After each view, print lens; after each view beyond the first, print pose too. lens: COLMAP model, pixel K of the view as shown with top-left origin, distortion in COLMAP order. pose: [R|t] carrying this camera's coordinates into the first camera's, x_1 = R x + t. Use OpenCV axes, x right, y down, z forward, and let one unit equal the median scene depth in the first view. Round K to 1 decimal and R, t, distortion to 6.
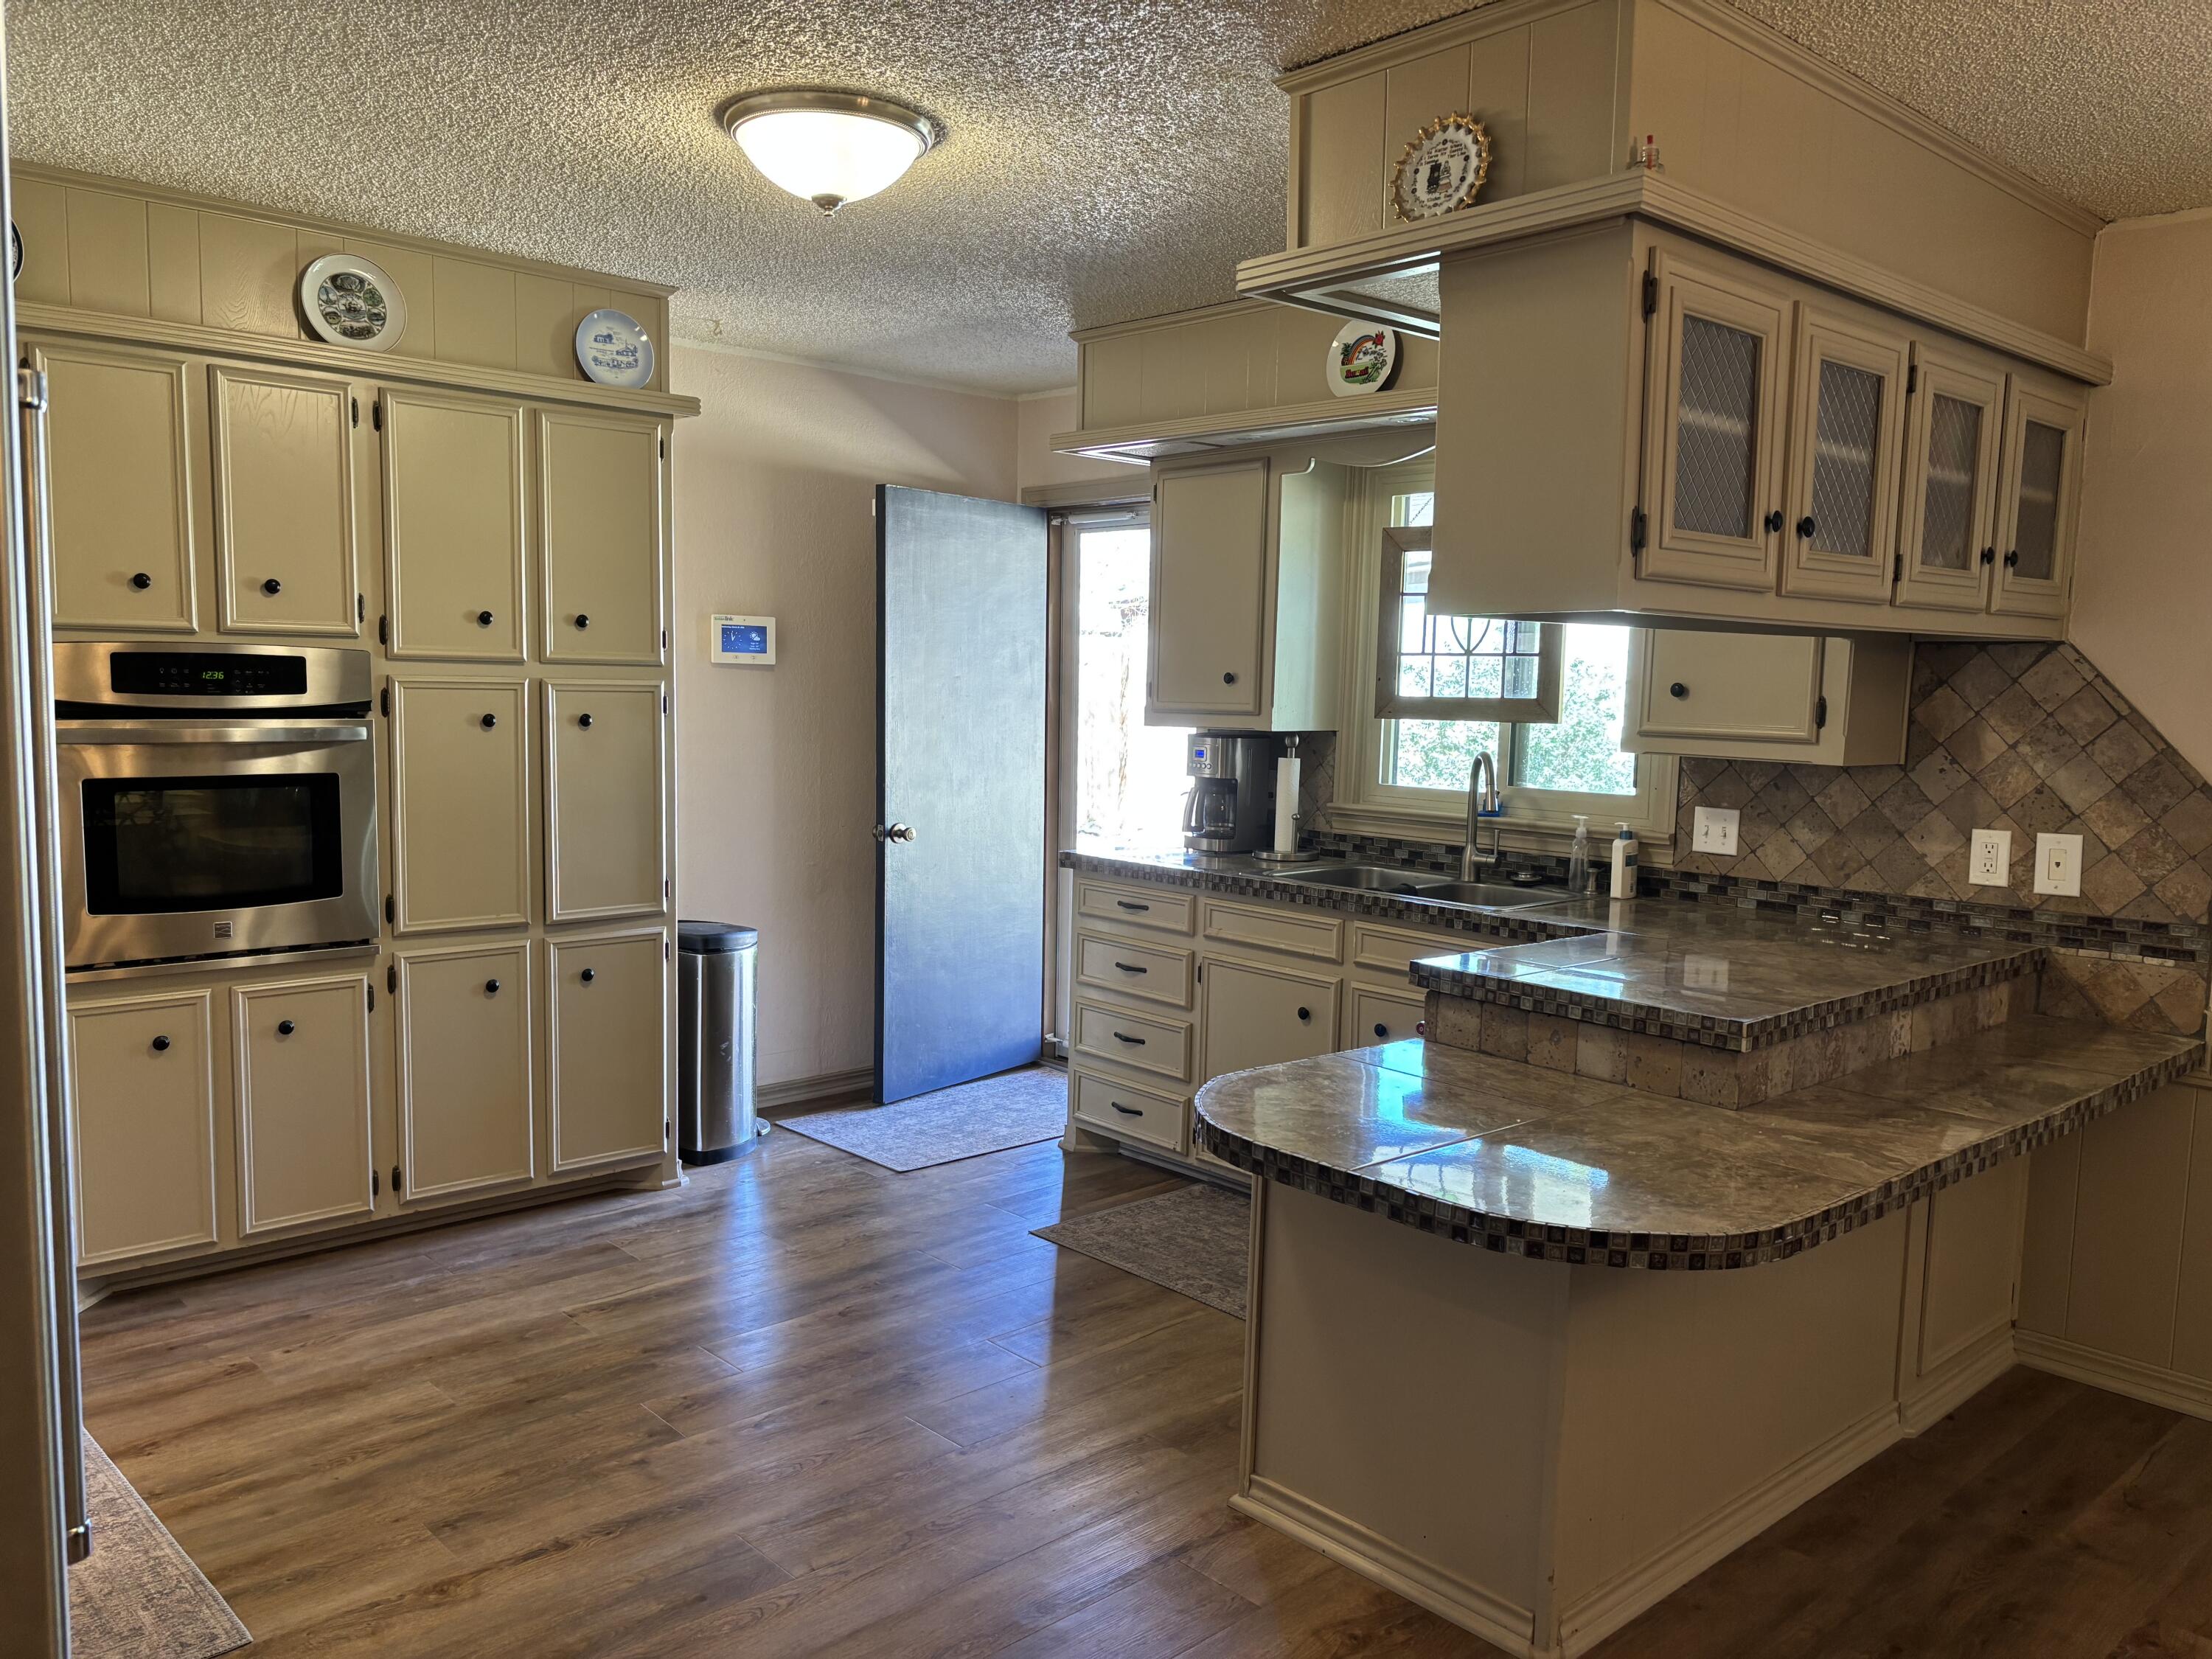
lens RADIAL K [[1668.9, 0, 1106.4], [0, 1668.9, 841.9], [0, 0, 1]] dist [0.005055, -0.002045]
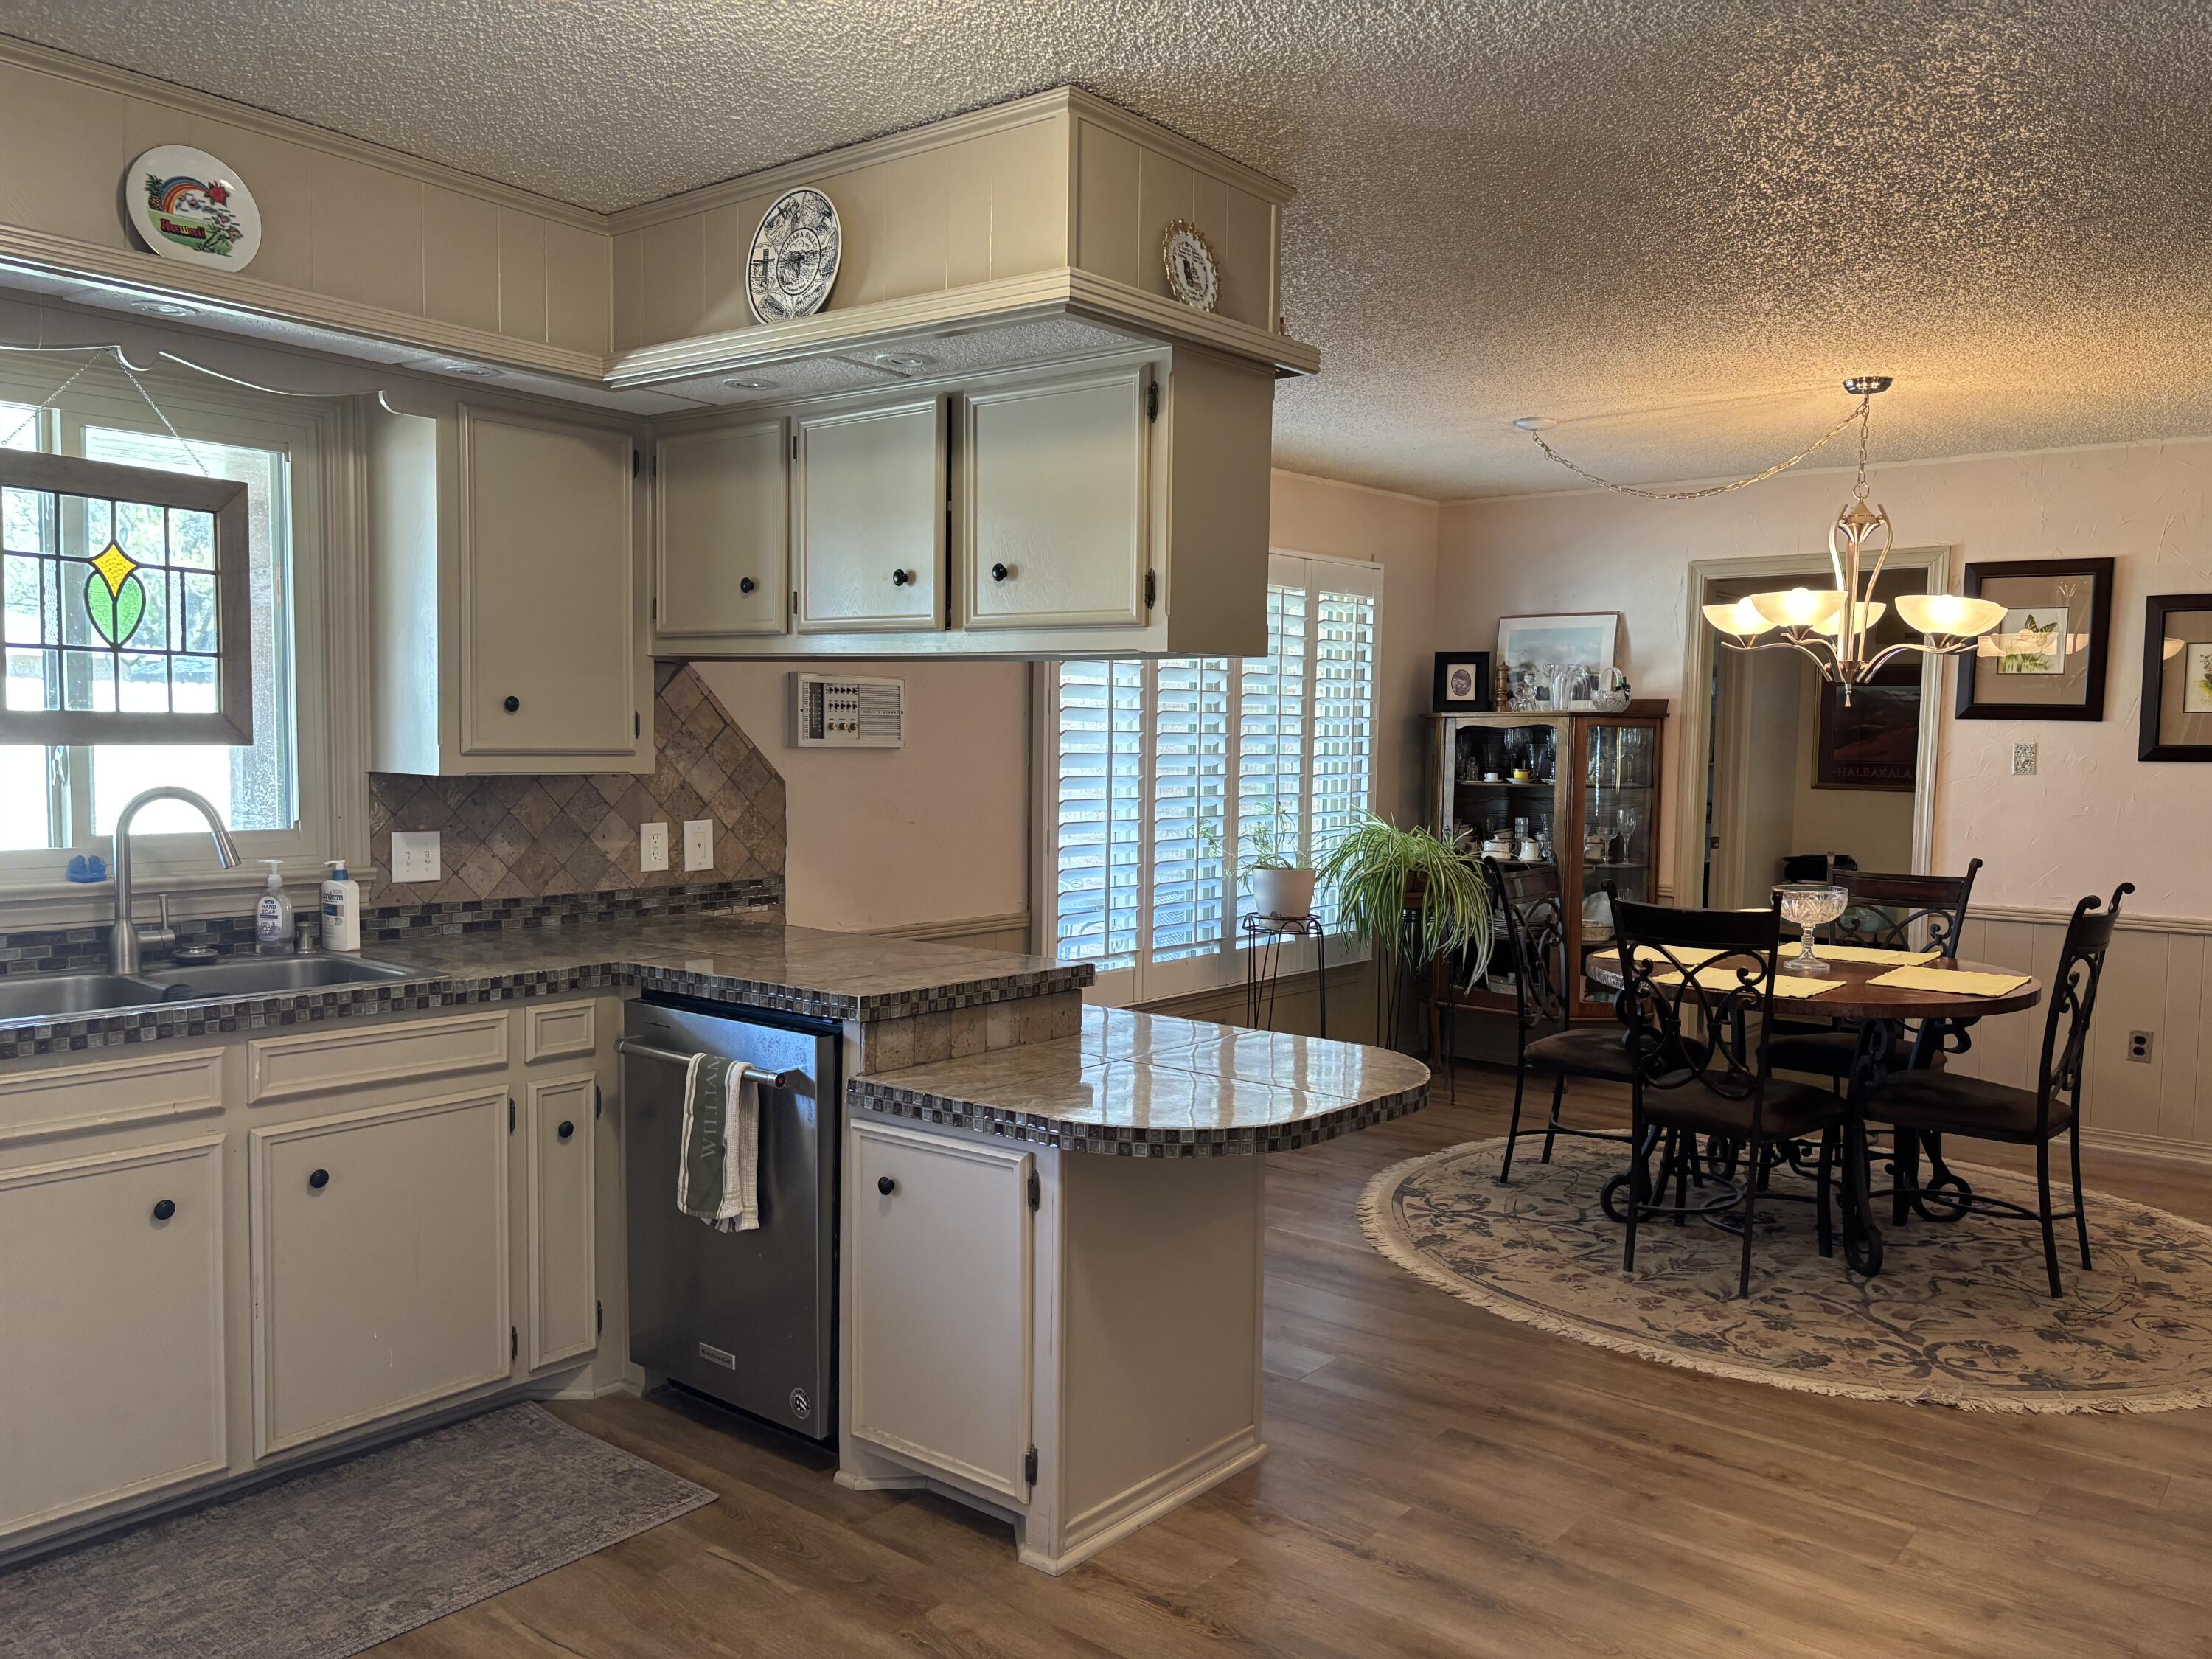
lens RADIAL K [[1668.9, 0, 1108.2], [0, 1668.9, 828.6], [0, 0, 1]] dist [0.005055, -0.002045]
pose [[-0.147824, -0.080983, 0.985693, -0.633039], [0.080219, 0.992376, 0.093562, -0.082975], [-0.985755, 0.092902, -0.140201, 0.817149]]
